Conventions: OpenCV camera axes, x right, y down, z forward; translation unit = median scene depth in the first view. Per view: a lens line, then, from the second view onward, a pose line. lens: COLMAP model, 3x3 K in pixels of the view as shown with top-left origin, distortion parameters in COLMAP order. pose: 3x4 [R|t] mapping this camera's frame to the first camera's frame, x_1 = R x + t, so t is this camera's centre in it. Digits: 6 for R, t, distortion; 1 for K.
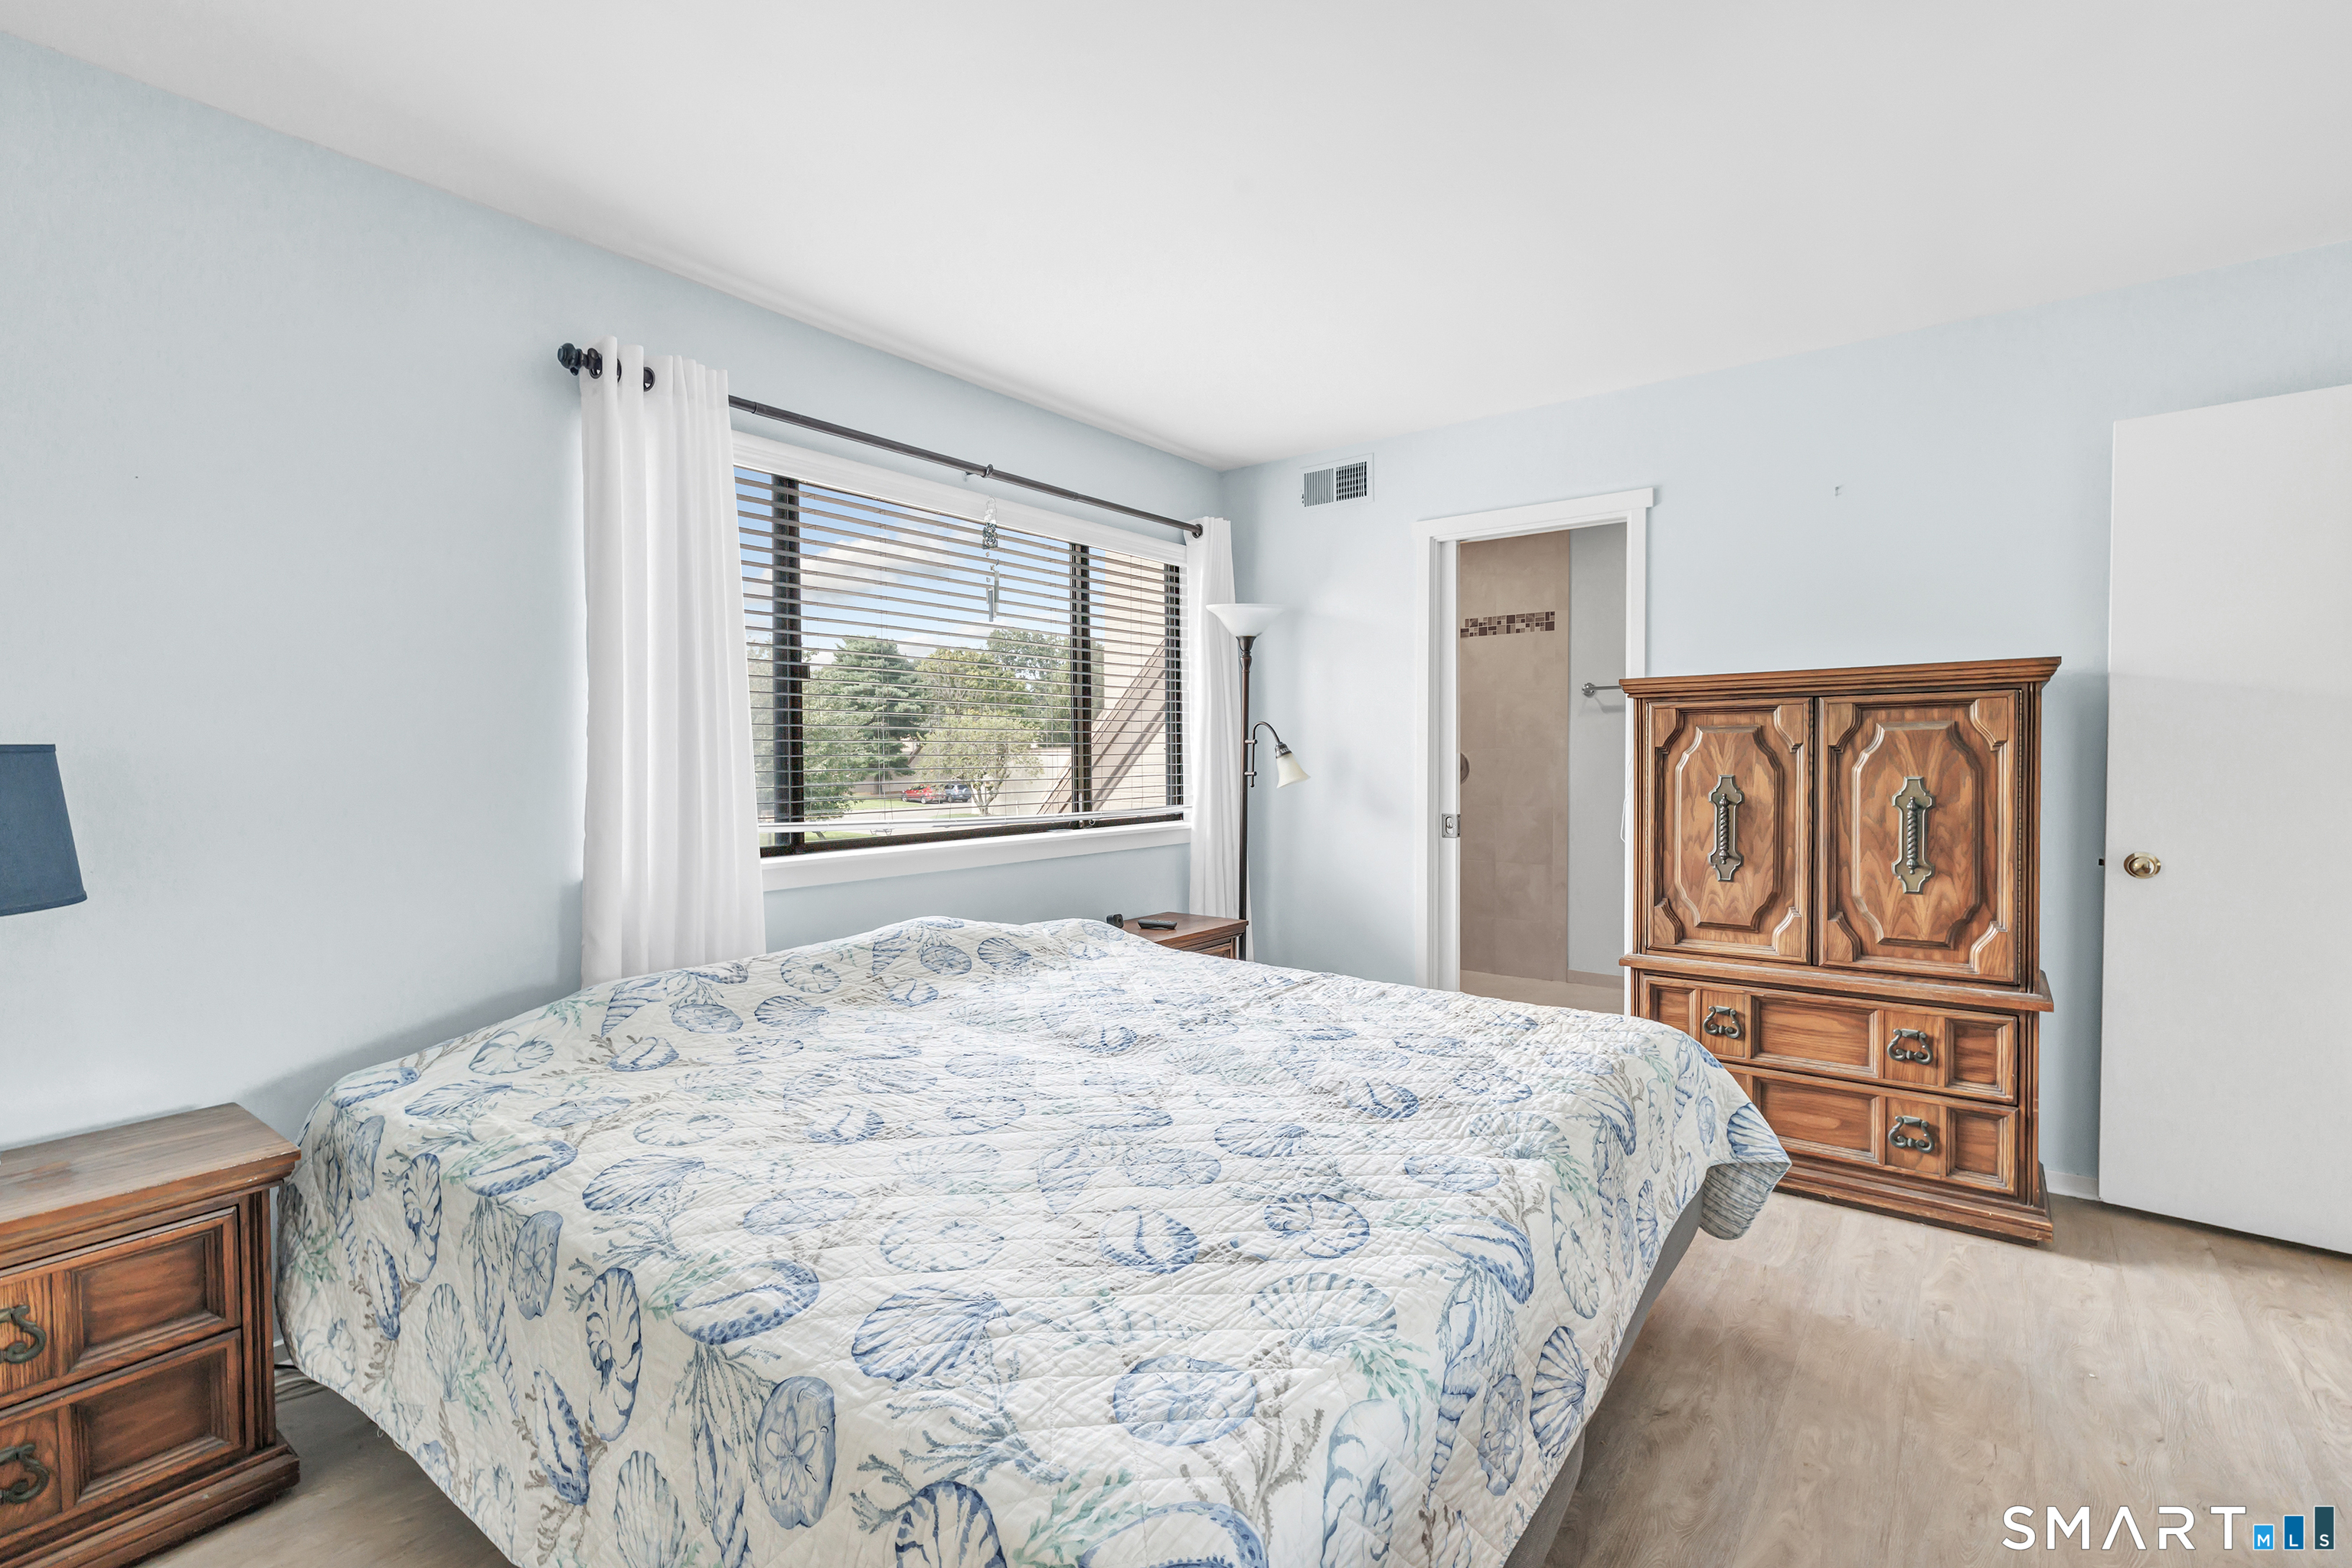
lens RADIAL K [[1046.7, 0, 1164.3], [0, 1046.7, 749.7], [0, 0, 1]] dist [0.001053, 0.000085]
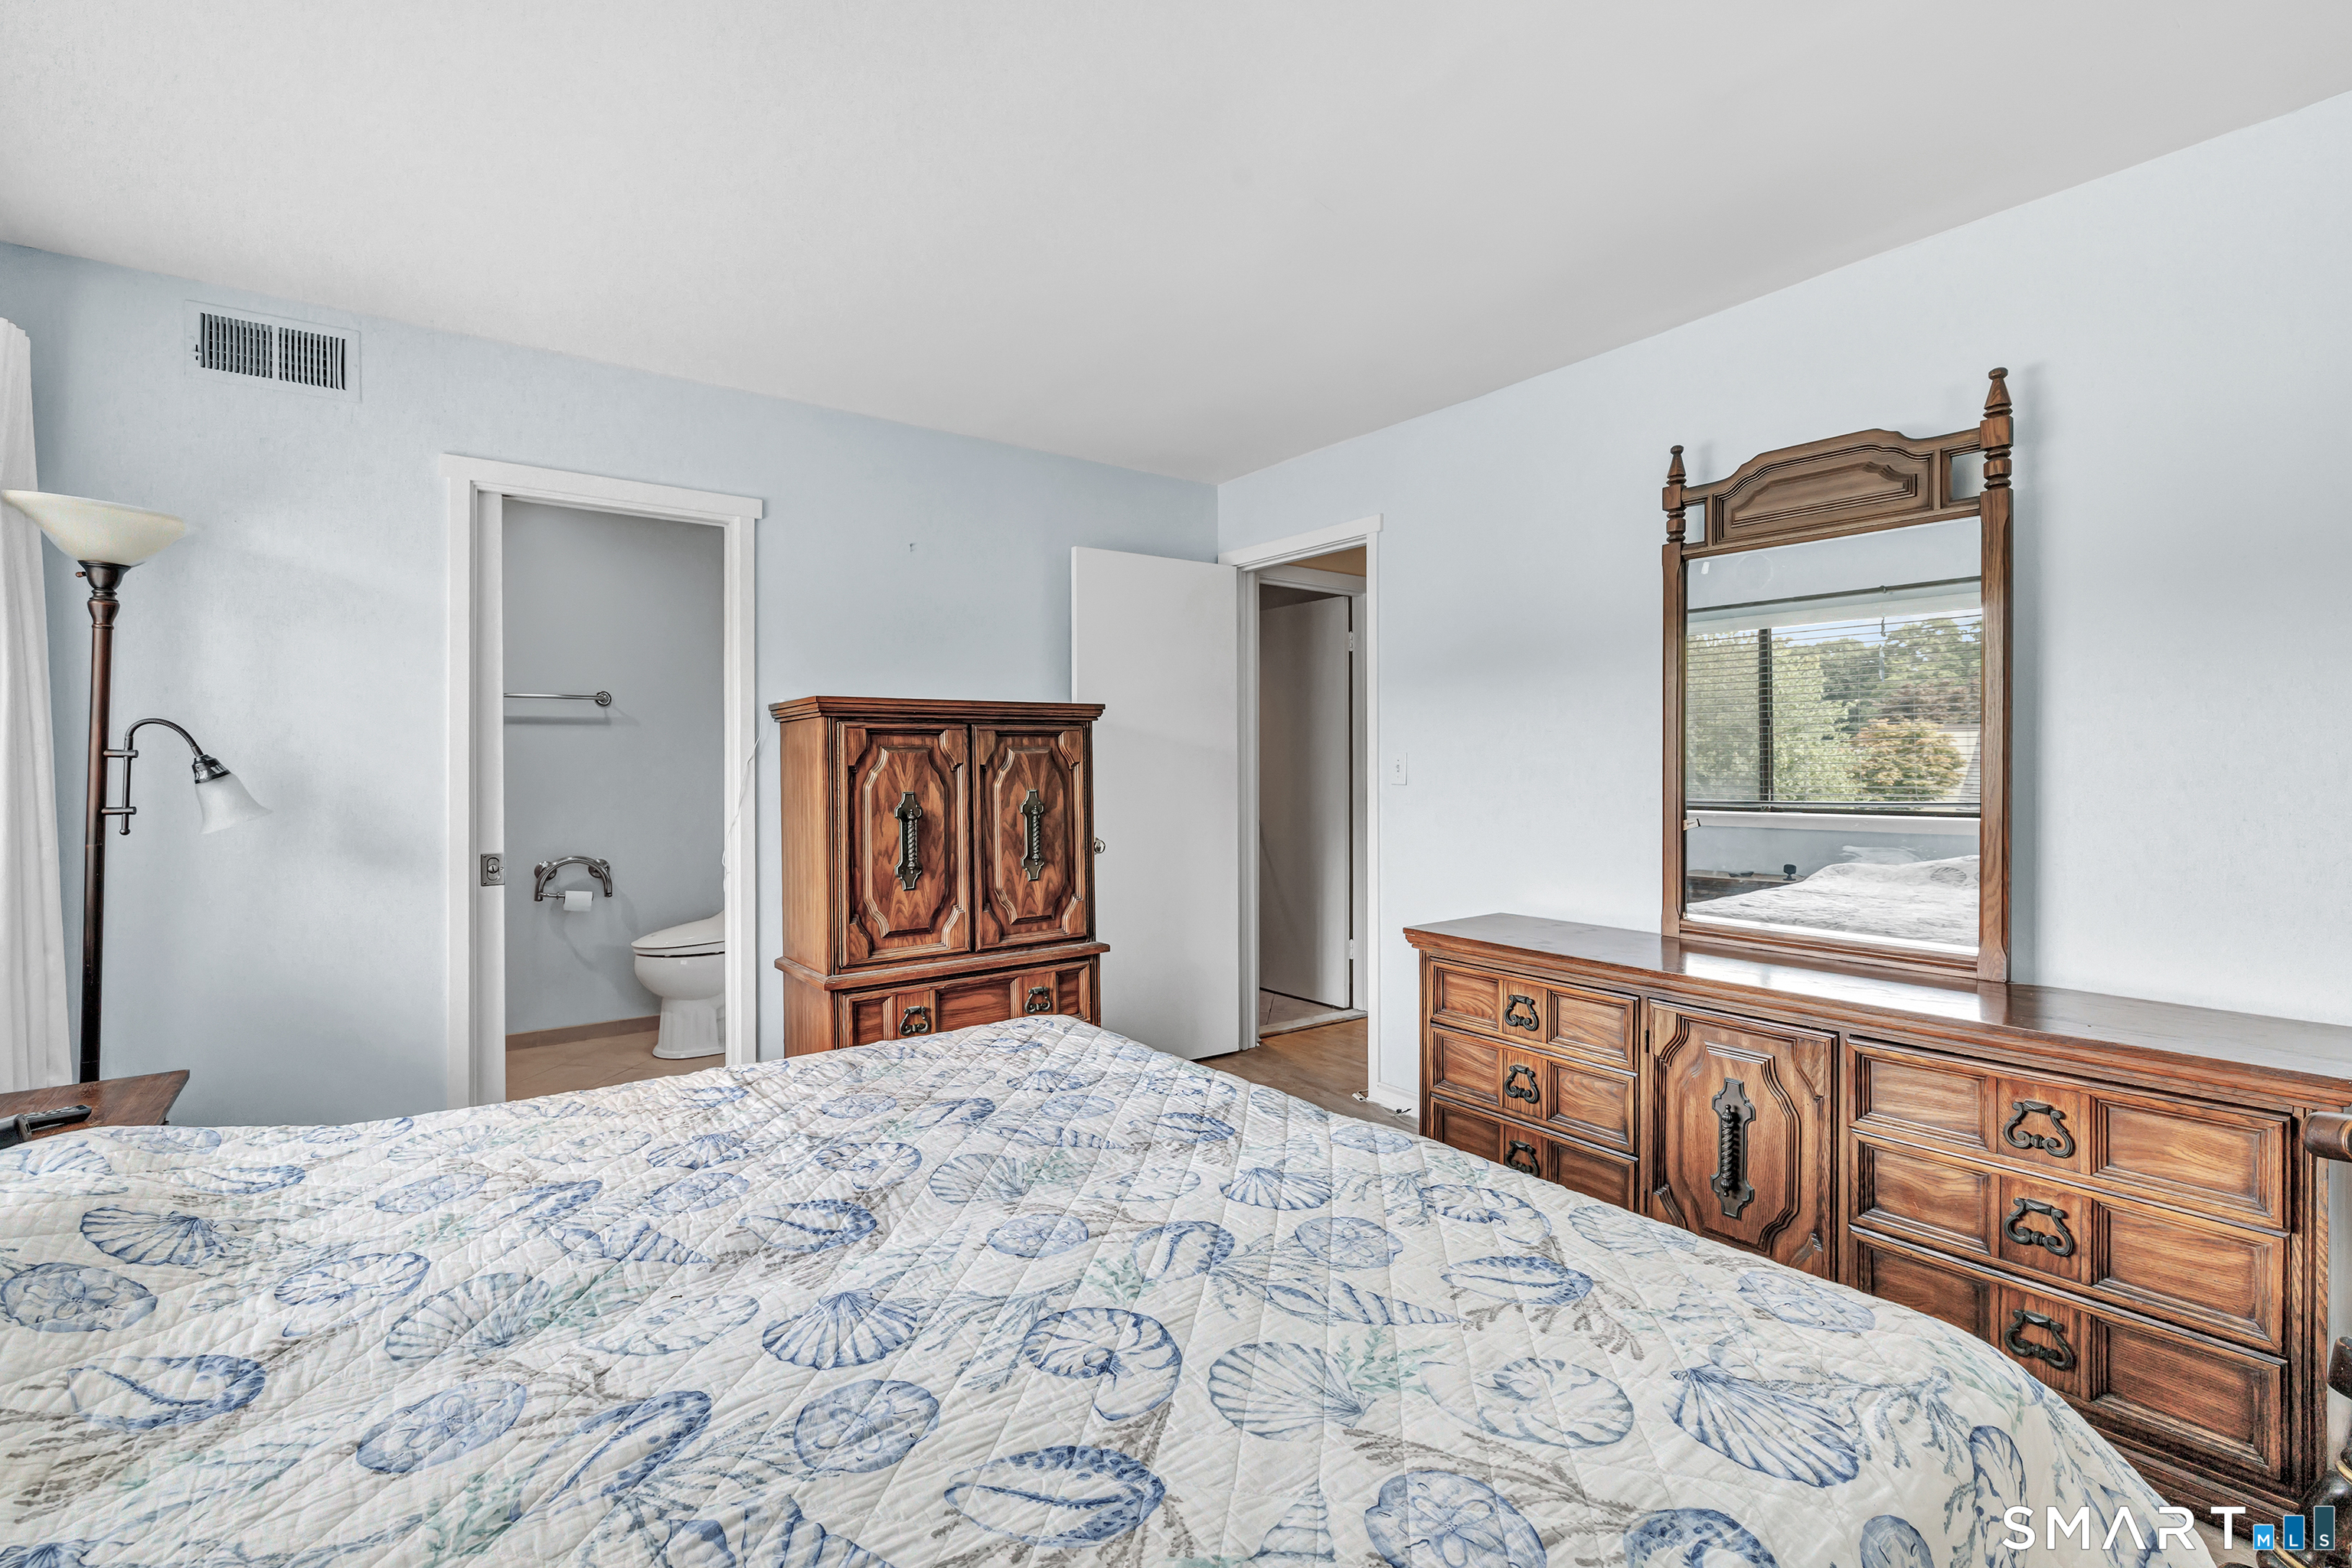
lens RADIAL K [[1053.3, 0, 1171.6], [0, 1053.3, 737.1], [0, 0, 1]] dist [-0.001826, 0.000360]
pose [[0.265117, 0.030096, 0.963746, -0.472104], [-0.000423, 0.999516, -0.031097, 0.001373], [-0.964216, 0.007837, 0.265001, 0.475030]]
